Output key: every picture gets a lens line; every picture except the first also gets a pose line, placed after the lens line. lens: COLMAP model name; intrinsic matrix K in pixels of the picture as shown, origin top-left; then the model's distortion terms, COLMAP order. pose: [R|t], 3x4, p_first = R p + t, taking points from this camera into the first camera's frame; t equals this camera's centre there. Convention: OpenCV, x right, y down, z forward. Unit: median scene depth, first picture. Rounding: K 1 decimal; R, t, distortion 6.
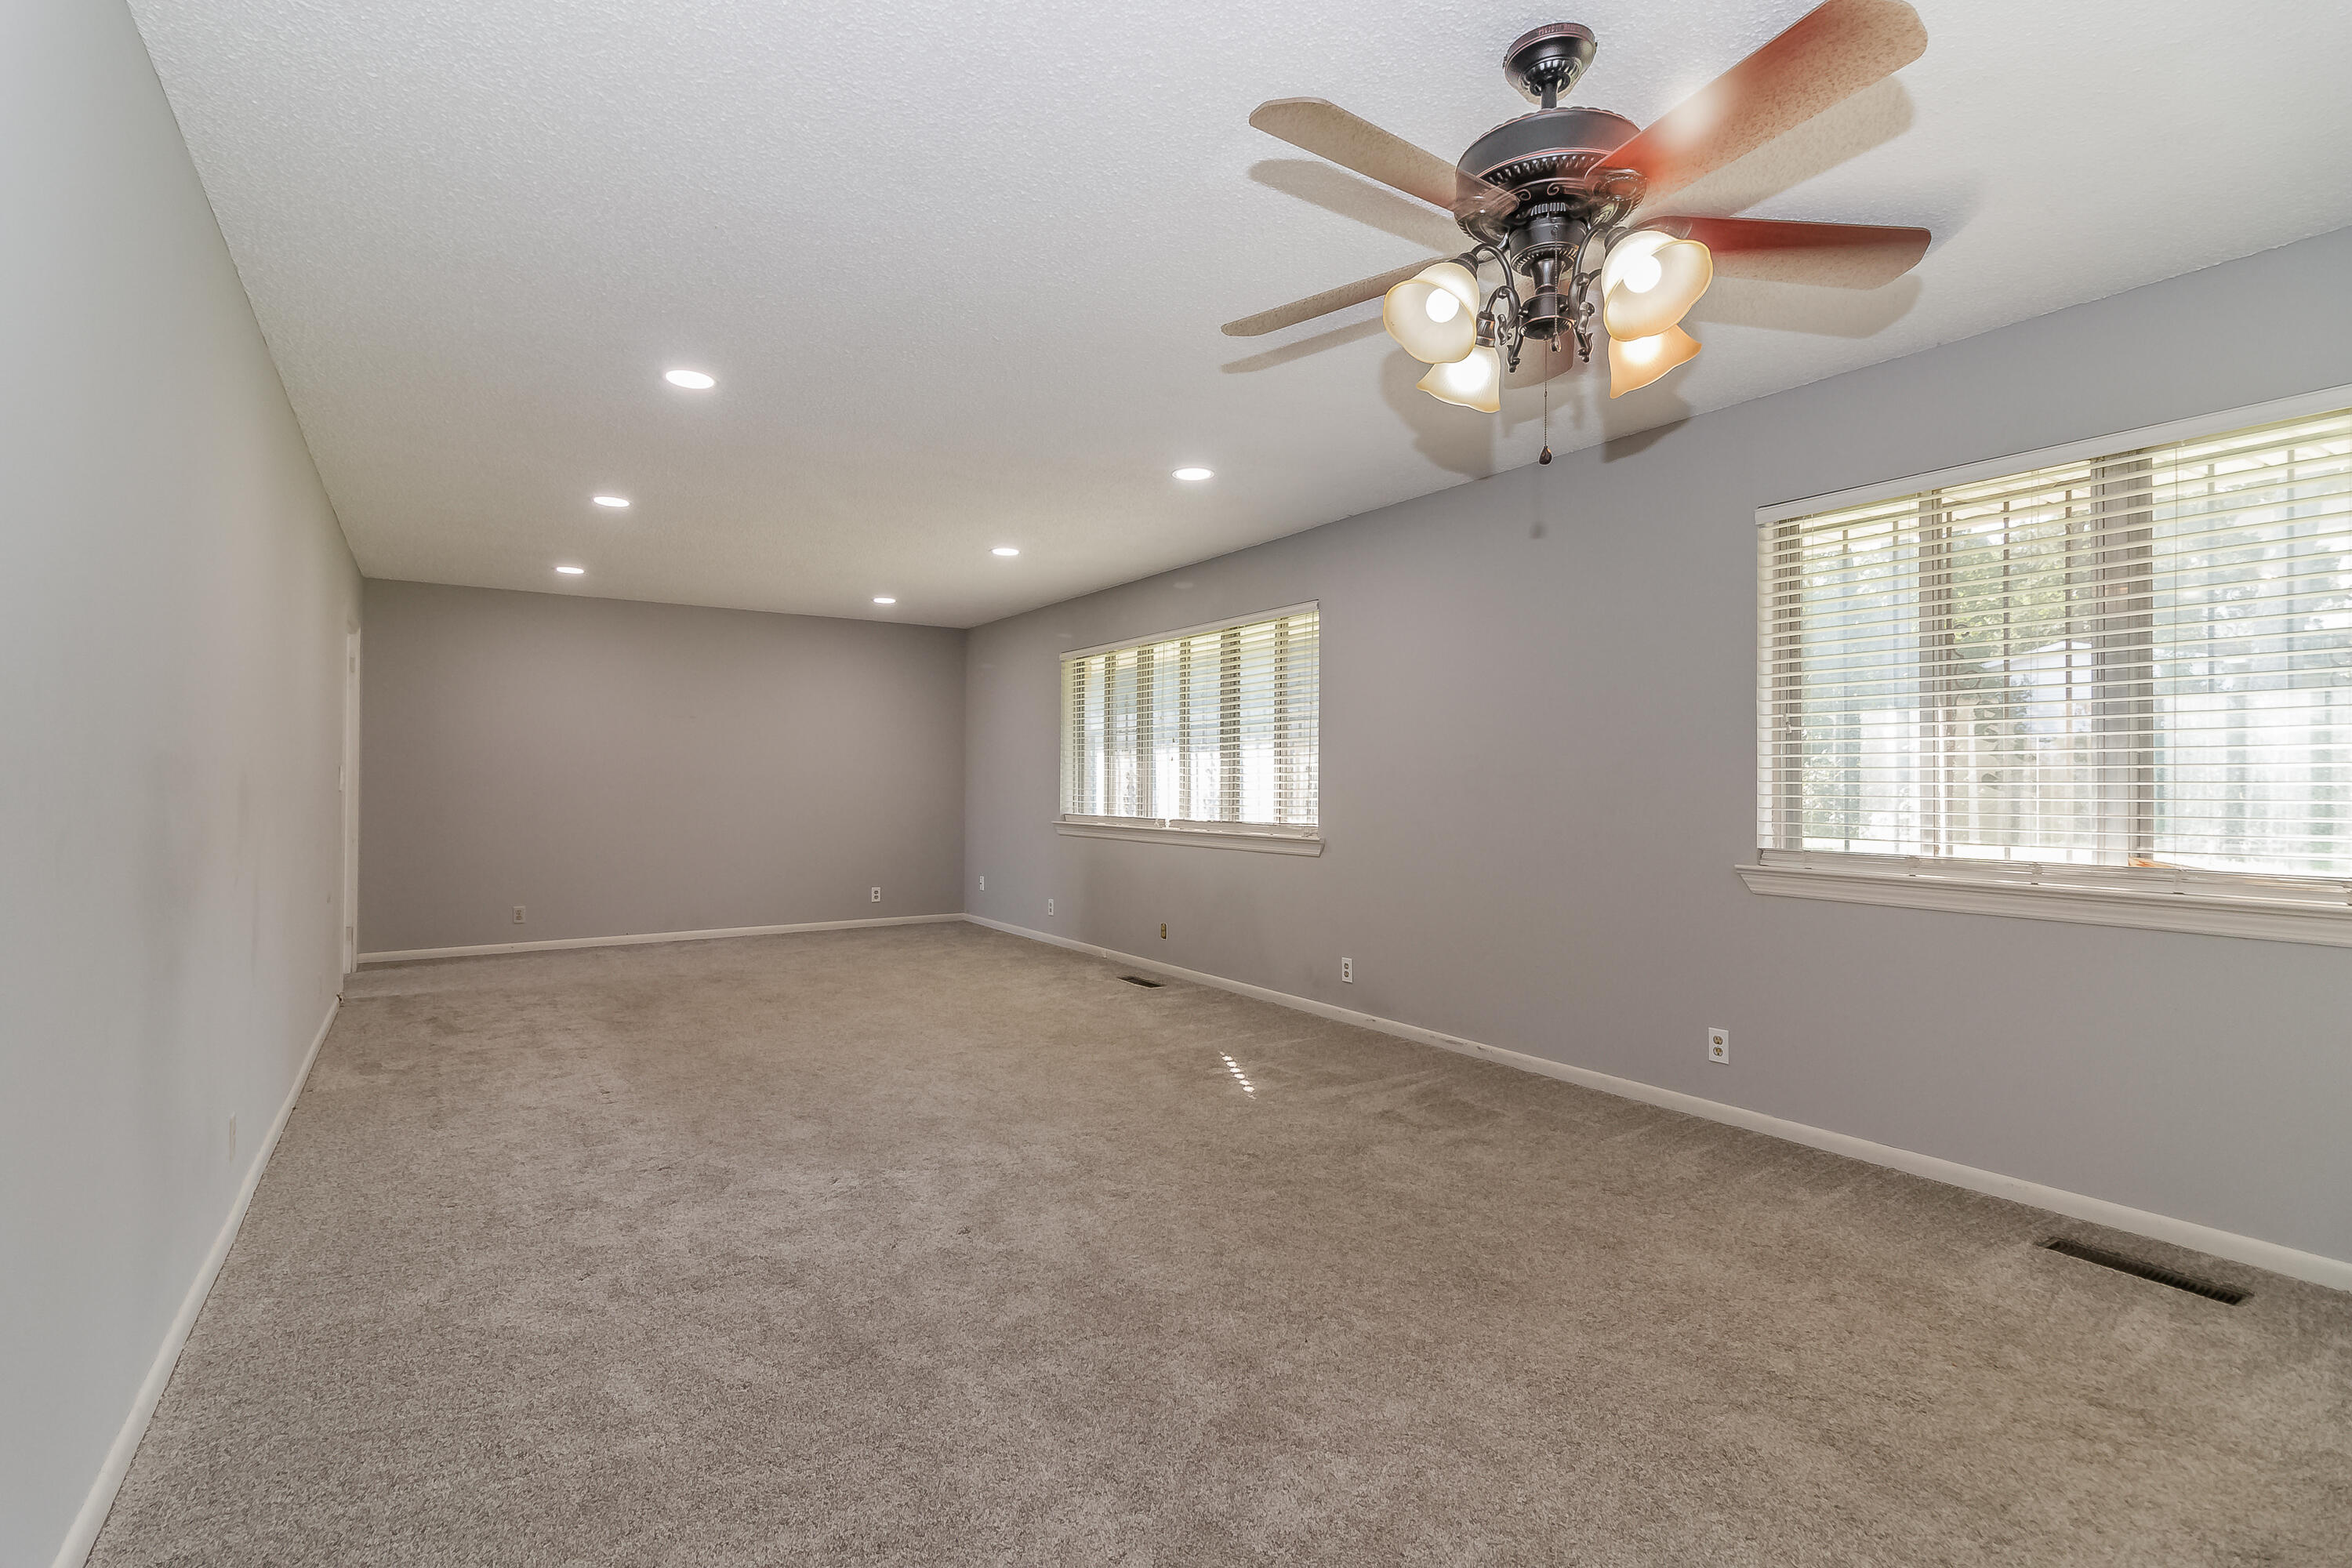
lens RADIAL K [[1083.8, 0, 1145.1], [0, 1083.8, 775.5], [0, 0, 1]] dist [0.012353, 0.000197]
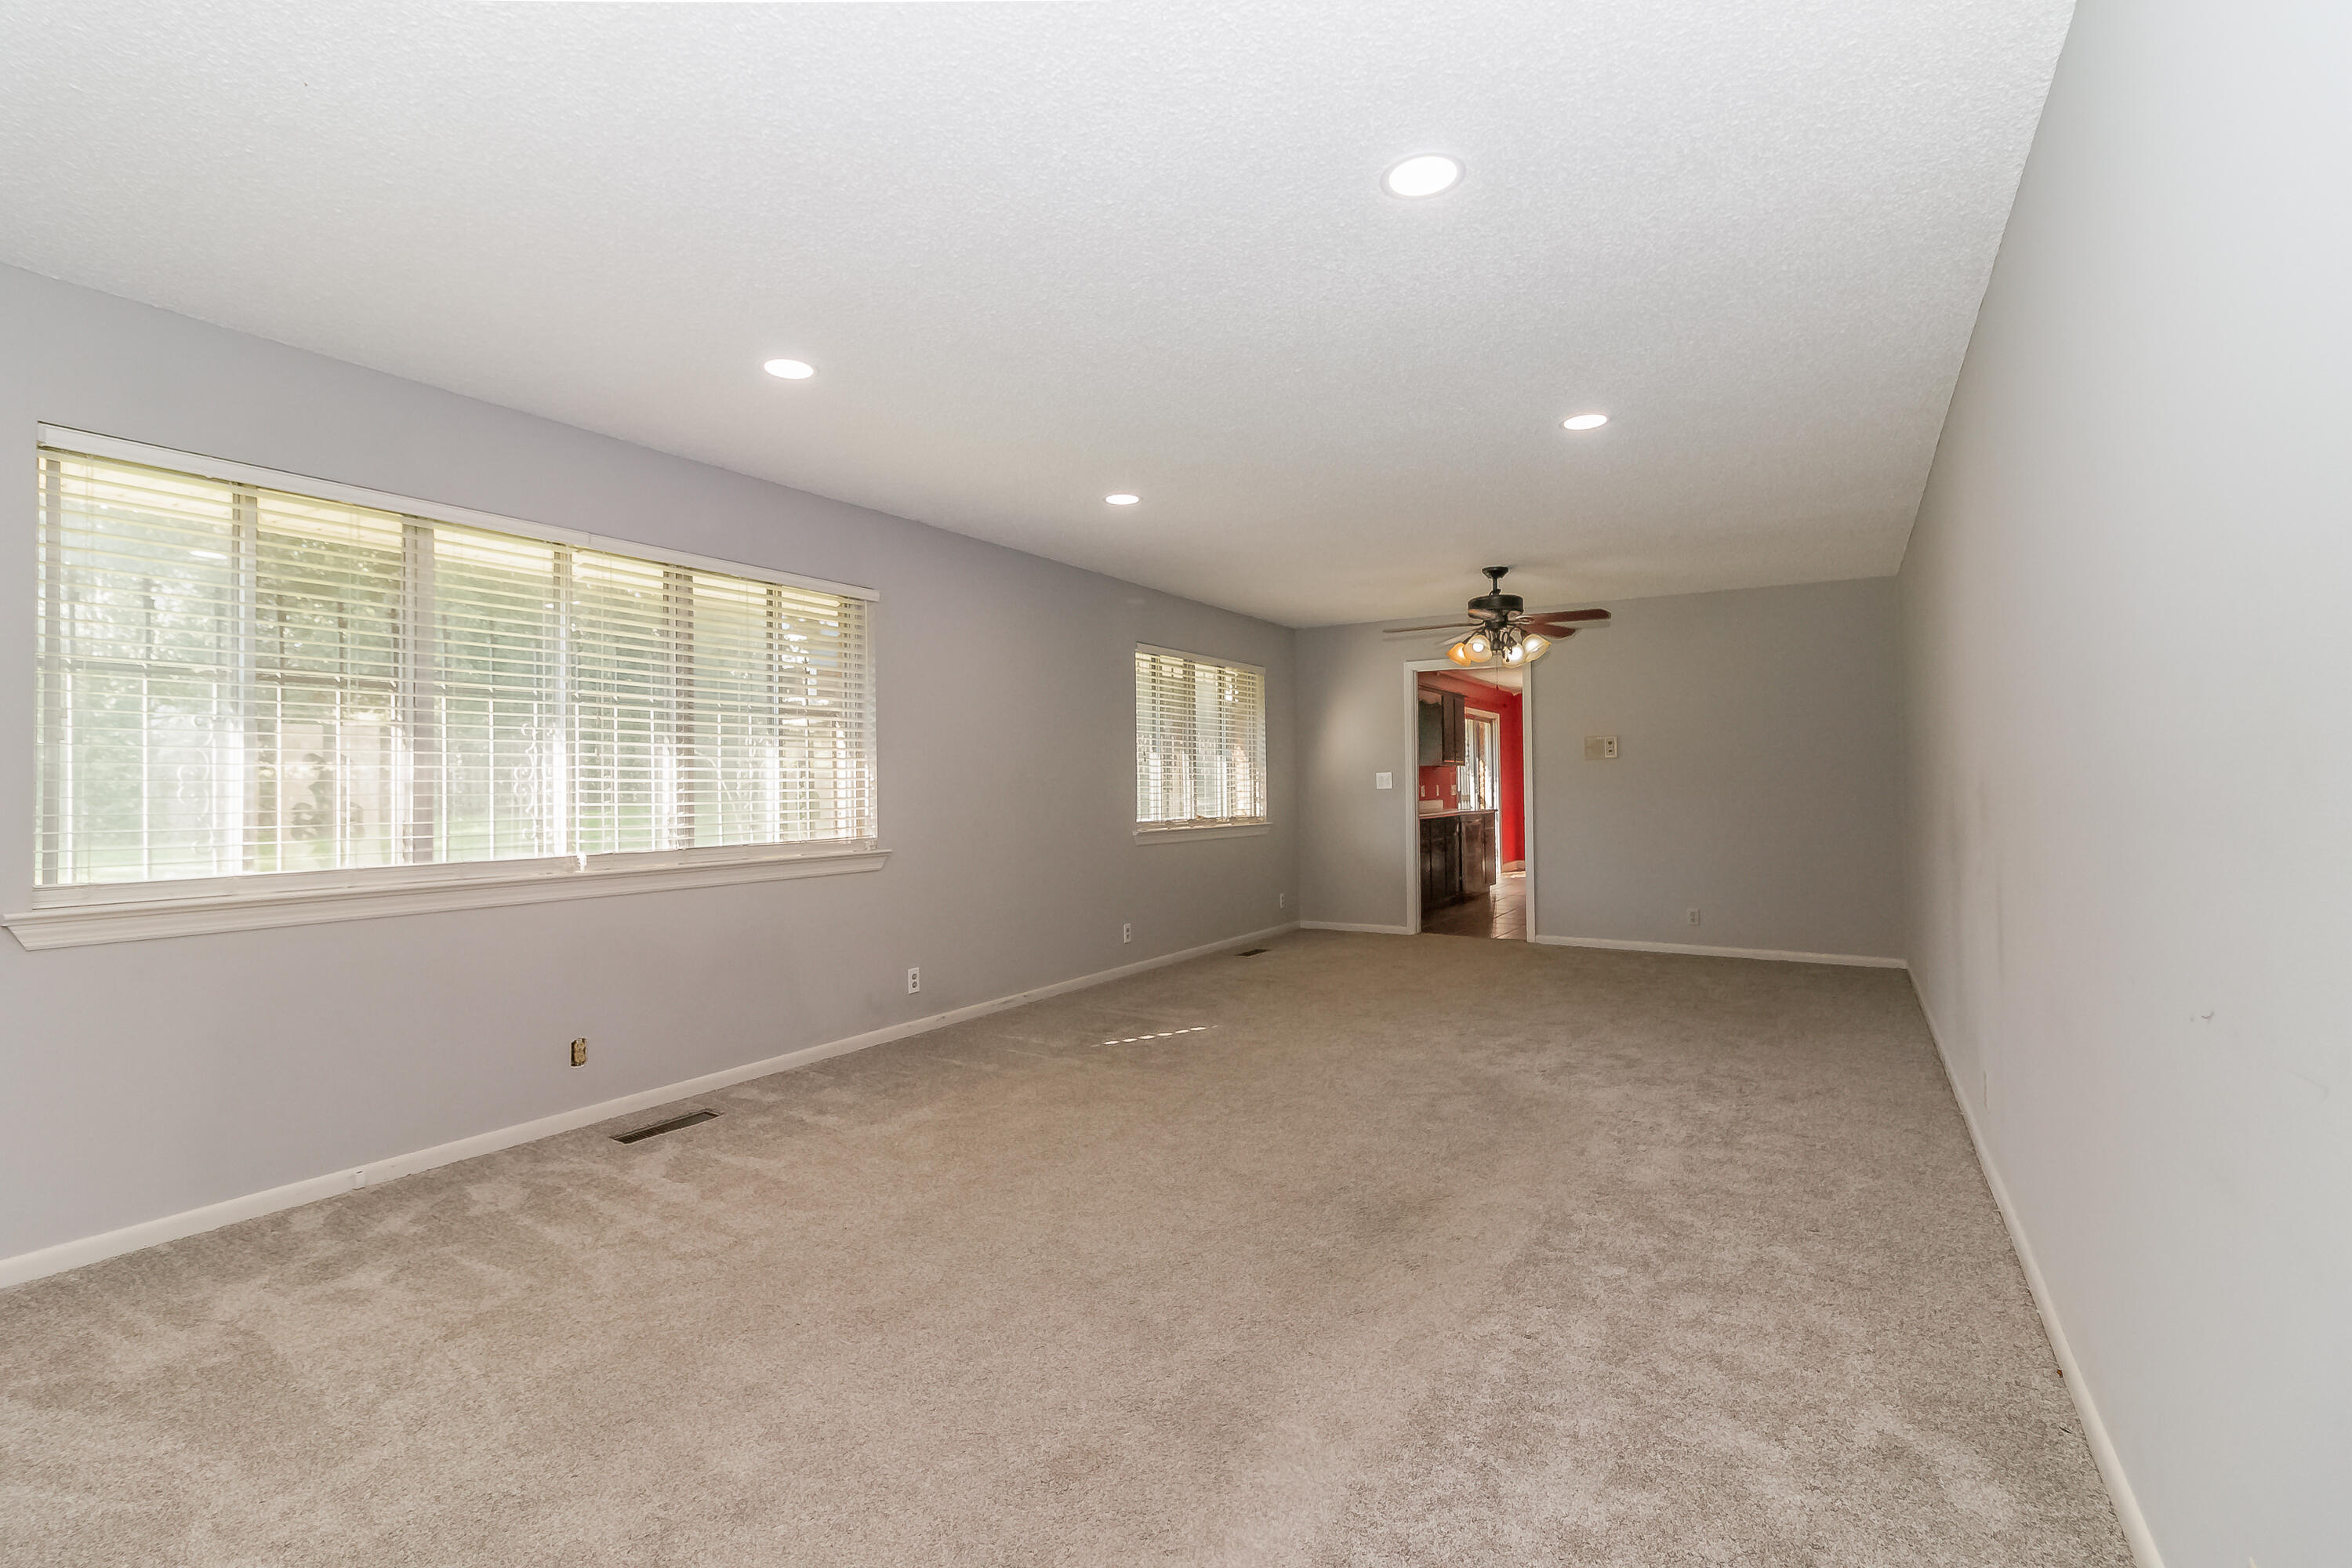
lens RADIAL K [[1078.5, 0, 1151.0], [0, 1078.5, 782.7], [0, 0, 1]] dist [0.001762, 0.000323]
pose [[-0.406994, 0.007473, 0.913400, -0.791035], [0.002930, 0.999972, -0.006875, 0.007594], [-0.913426, -0.000122, -0.407004, 1.197618]]
